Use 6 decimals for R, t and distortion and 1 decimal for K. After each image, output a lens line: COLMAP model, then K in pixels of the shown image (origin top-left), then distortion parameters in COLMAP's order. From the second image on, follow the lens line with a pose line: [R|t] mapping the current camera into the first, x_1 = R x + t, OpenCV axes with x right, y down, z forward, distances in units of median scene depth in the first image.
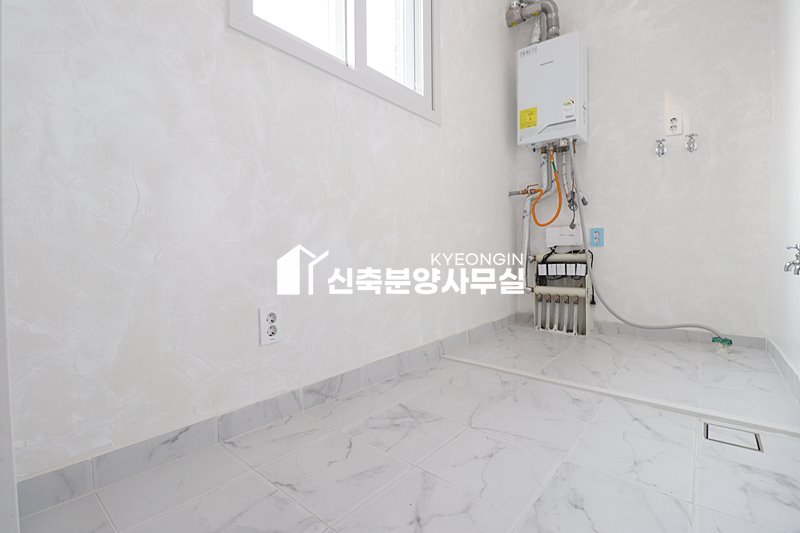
lens RADIAL K [[369.3, 0, 400.4], [0, 369.3, 261.0], [0, 0, 1]] dist [-0.020260, 0.000383]
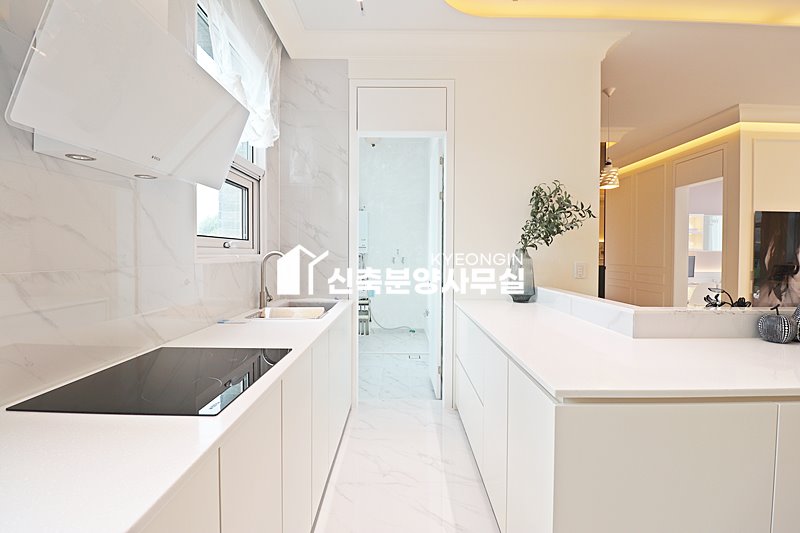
lens RADIAL K [[369.3, 0, 400.4], [0, 369.3, 261.0], [0, 0, 1]] dist [-0.020260, 0.000383]
pose [[0.768234, 0.017670, 0.639925, -0.922512], [0.007622, 0.999296, -0.036743, -0.198075], [-0.640124, 0.033104, 0.767558, -1.041009]]
